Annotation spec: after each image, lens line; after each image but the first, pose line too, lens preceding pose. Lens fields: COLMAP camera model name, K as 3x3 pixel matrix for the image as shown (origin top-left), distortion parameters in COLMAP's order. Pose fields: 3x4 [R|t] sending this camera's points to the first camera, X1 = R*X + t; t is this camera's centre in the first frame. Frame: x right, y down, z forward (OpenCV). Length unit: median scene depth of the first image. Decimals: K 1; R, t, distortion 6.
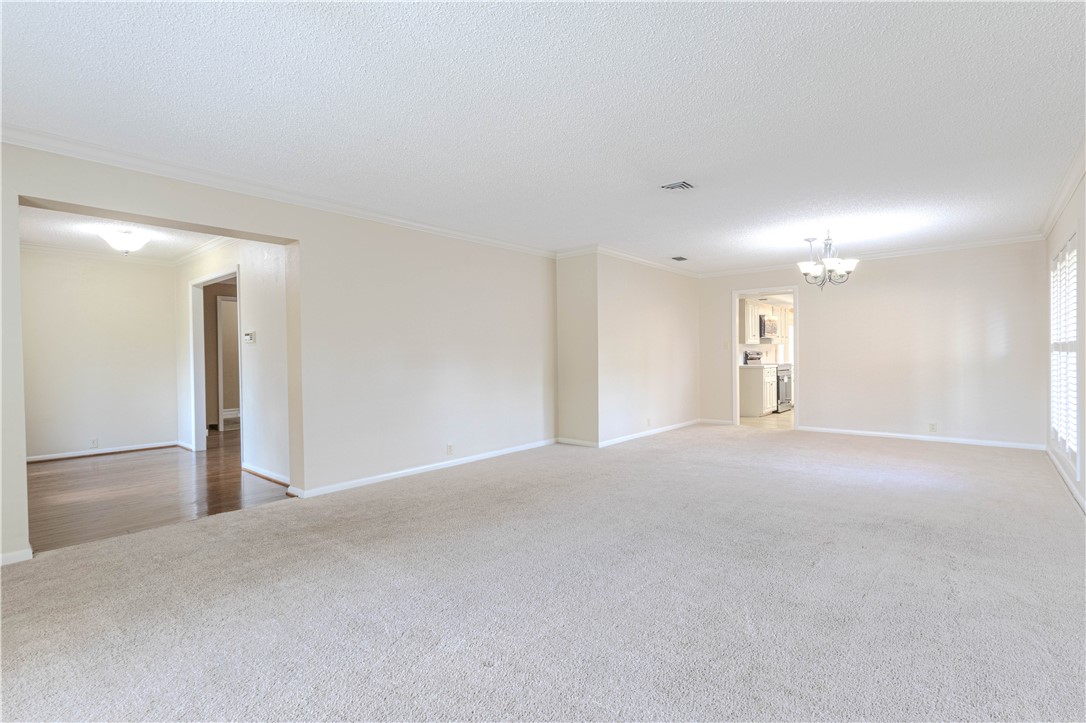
lens RADIAL K [[504.8, 0, 547.3], [0, 504.8, 362.3], [0, 0, 1]] dist [-0.000988, 0.002003]
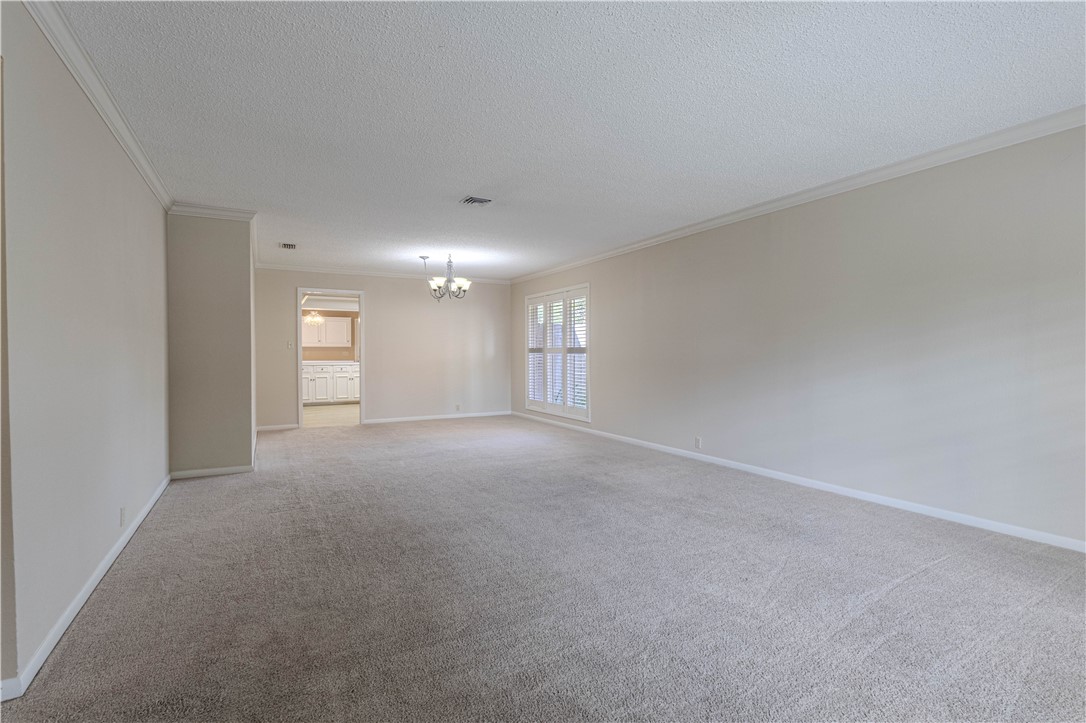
lens RADIAL K [[504.8, 0, 543.7], [0, 504.8, 356.9], [0, 0, 1]] dist [-0.000988, 0.002003]
pose [[0.369208, 0.001438, 0.929346, -0.451874], [0.012283, 0.999904, -0.006427, 0.002200], [-0.929265, 0.013788, 0.369155, 0.287728]]
